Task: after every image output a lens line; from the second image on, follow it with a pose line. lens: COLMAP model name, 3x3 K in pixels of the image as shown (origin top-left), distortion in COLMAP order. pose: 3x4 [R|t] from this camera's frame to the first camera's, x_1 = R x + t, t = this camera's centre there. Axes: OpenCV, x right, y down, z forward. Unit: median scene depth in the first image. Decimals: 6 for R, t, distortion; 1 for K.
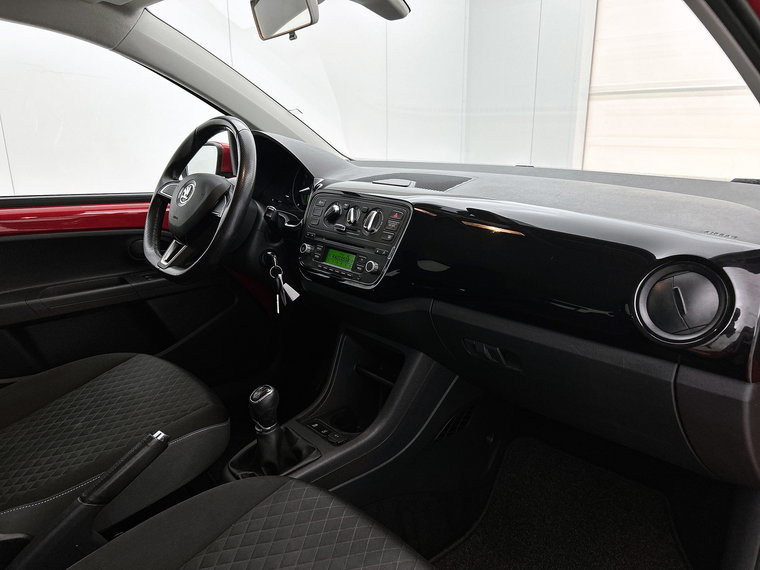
lens RADIAL K [[571.2, 0, 380.0], [0, 571.2, 285.0], [0, 0, 1]] dist [-0.000131, 0.000596]
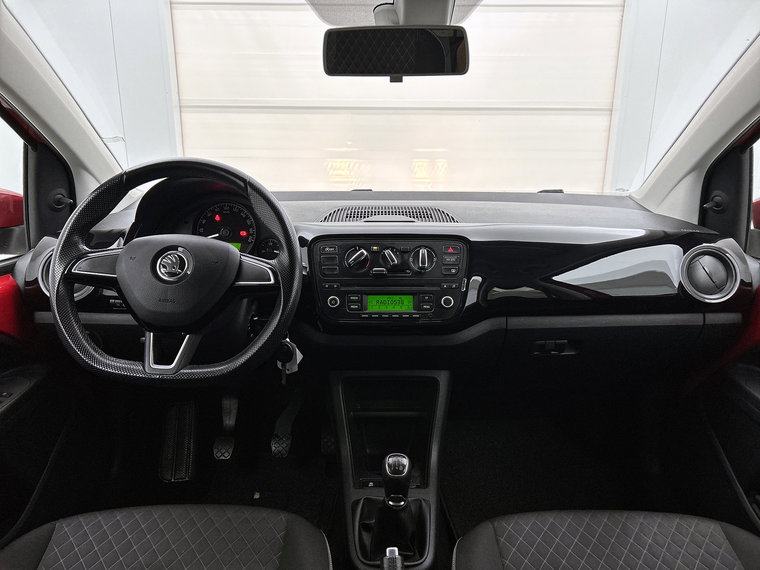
lens RADIAL K [[569.5, 0, 380.0], [0, 569.5, 285.0], [0, 0, 1]] dist [0.053002, -0.000002]
pose [[0.645435, -0.194994, 0.738506, -0.768741], [0.199918, 0.976286, 0.083053, -0.154858], [-0.737188, 0.094035, 0.669112, 0.353816]]
